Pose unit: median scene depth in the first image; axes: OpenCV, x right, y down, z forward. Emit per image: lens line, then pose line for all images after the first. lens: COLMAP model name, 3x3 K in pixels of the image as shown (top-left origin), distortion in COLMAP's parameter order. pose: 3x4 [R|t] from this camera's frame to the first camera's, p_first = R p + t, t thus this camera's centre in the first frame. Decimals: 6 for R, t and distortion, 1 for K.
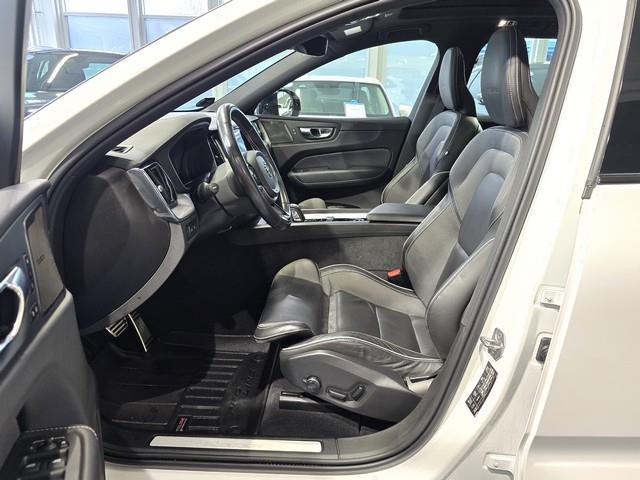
lens RADIAL K [[483.2, 0, 326.7], [0, 483.2, 240.4], [0, 0, 1]] dist [0.104678, 0.000495]
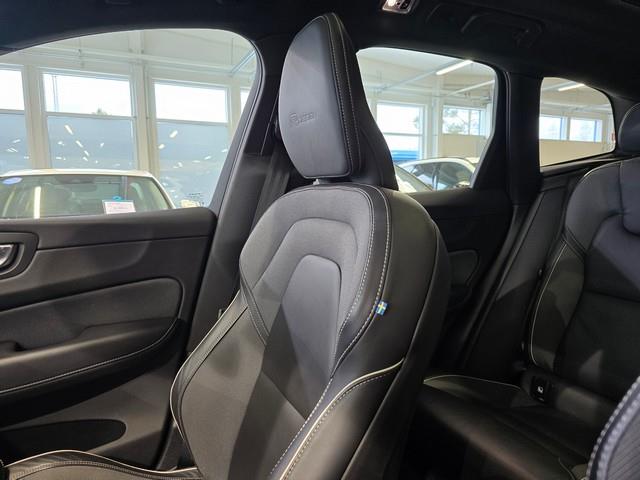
lens RADIAL K [[438.0, 0, 320.0], [0, 438.0, 240.0], [0, 0, 1]] dist [0.029640, -0.002356]
pose [[0.898227, -0.091059, 0.429996, 0.078189], [0.169899, 0.974192, -0.148605, -0.140193], [-0.405367, 0.206537, 0.890517, 0.583582]]
